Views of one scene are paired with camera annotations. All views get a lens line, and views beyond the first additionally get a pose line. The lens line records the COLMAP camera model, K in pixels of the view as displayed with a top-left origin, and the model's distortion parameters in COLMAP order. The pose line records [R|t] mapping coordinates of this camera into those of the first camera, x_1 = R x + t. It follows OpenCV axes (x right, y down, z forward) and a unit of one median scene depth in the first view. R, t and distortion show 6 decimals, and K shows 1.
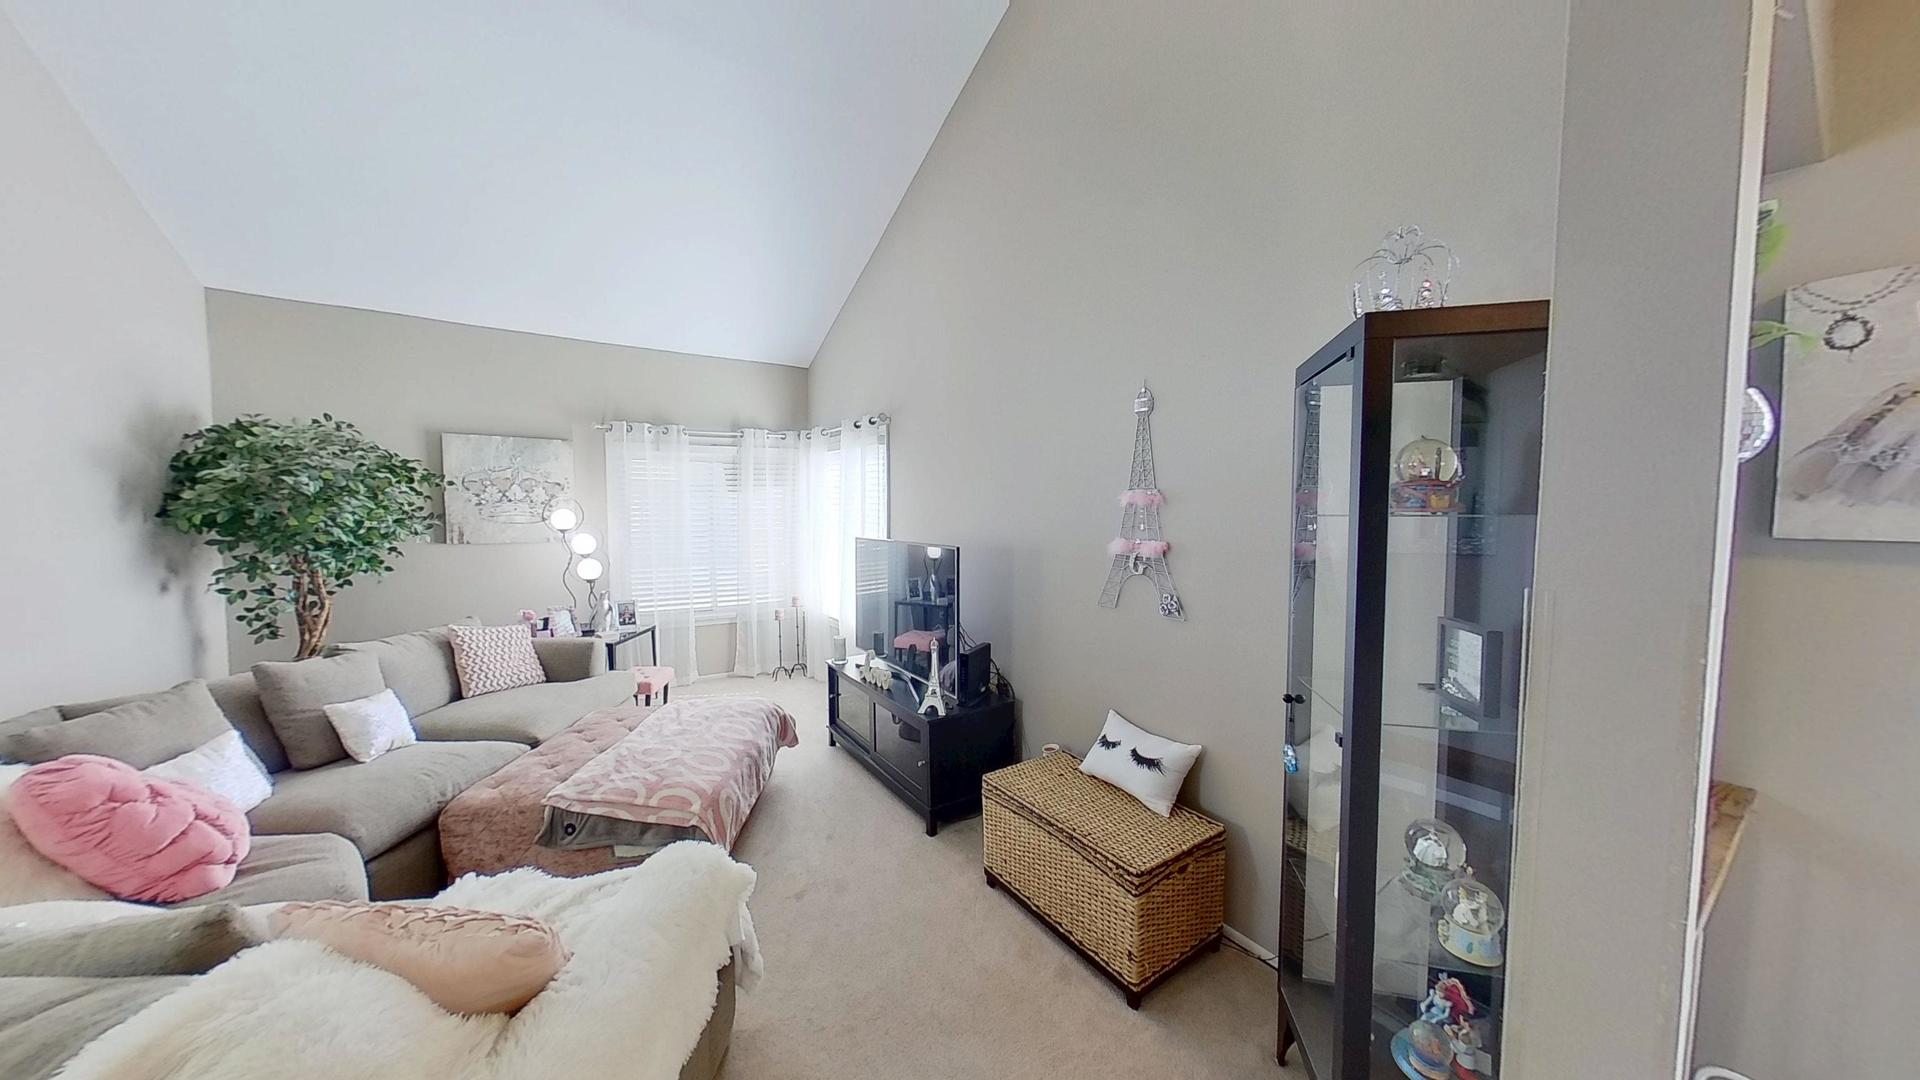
lens RADIAL K [[592.3, 0, 954.0], [0, 592.3, 545.5], [0, 0, 1]] dist [0.000288, 0.000093]
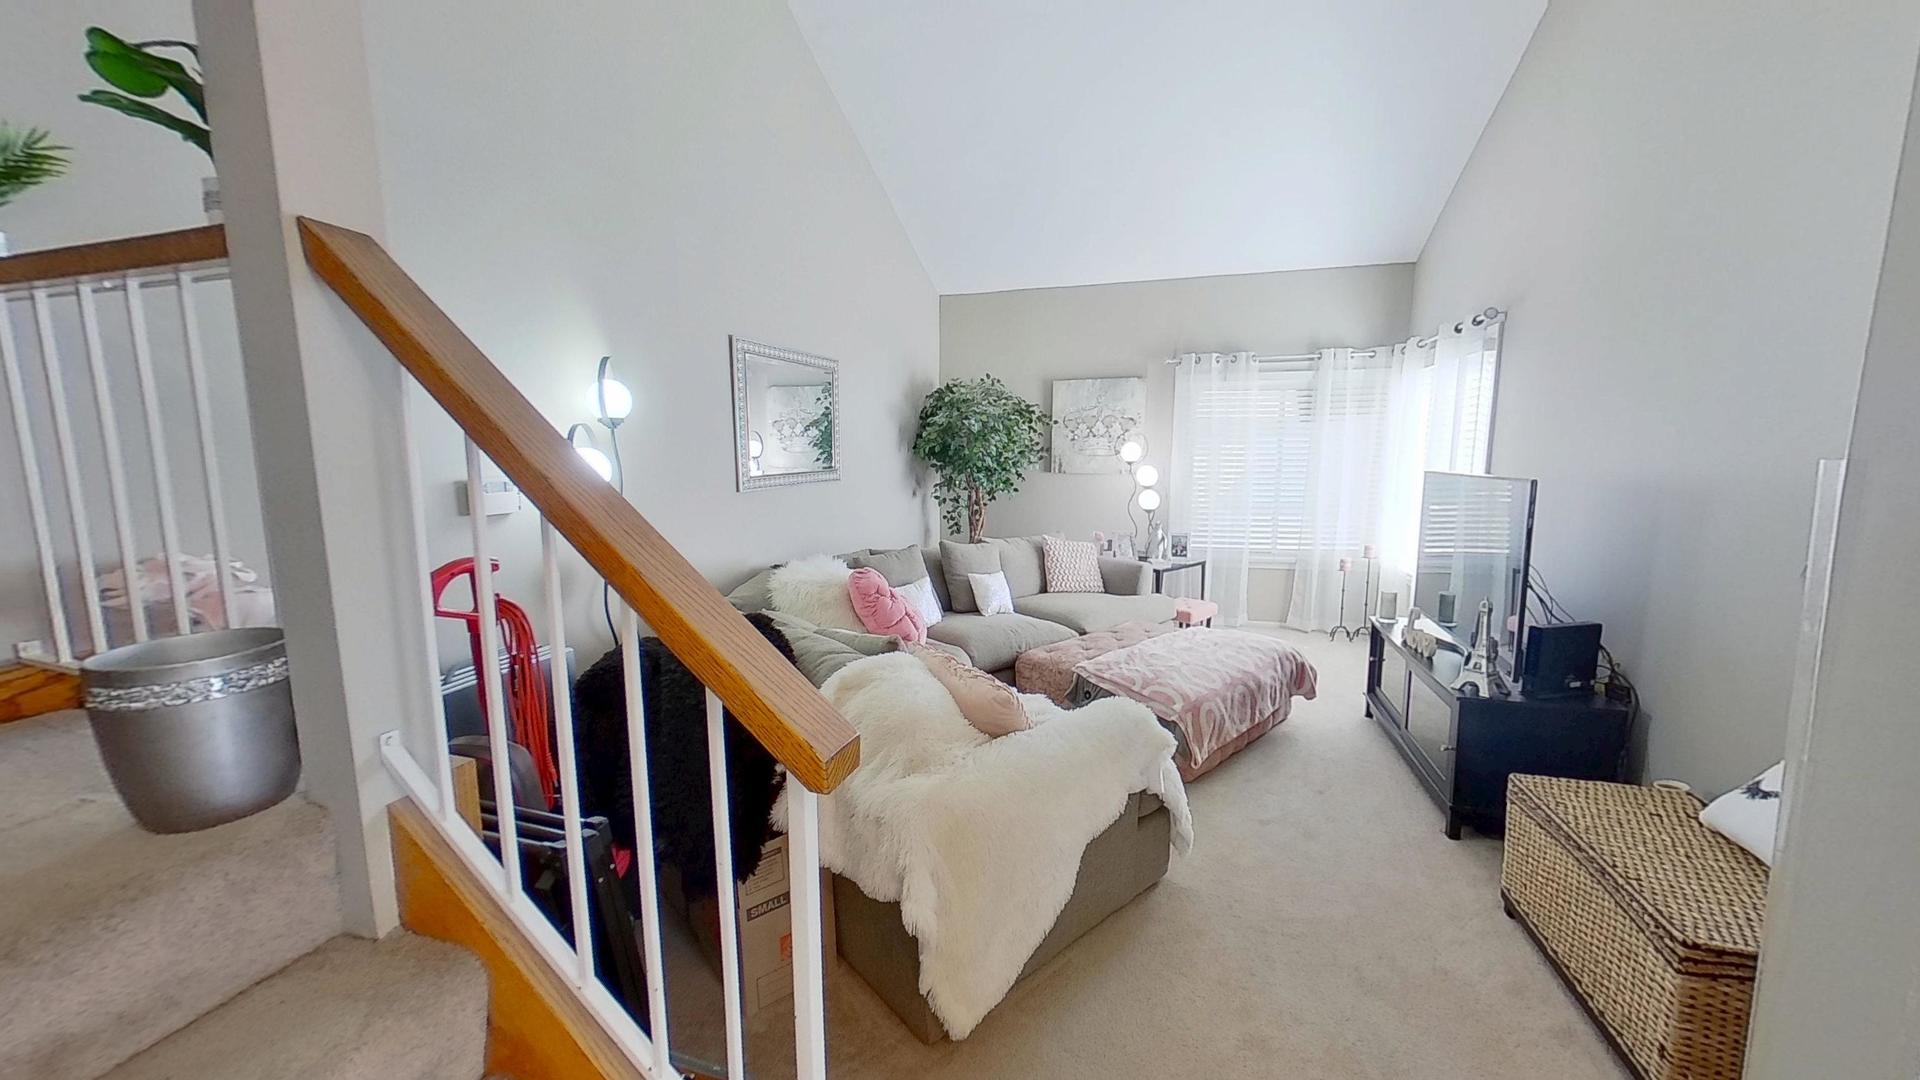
lens RADIAL K [[657.0, 0, 981.9], [0, 657.0, 539.6], [0, 0, 1]] dist [0.000588, 0.000146]
pose [[0.664952, 0.098900, -0.740310, 0.126580], [-0.041829, 0.994570, 0.095296, 0.020201], [0.745714, -0.032401, 0.665478, -0.050112]]
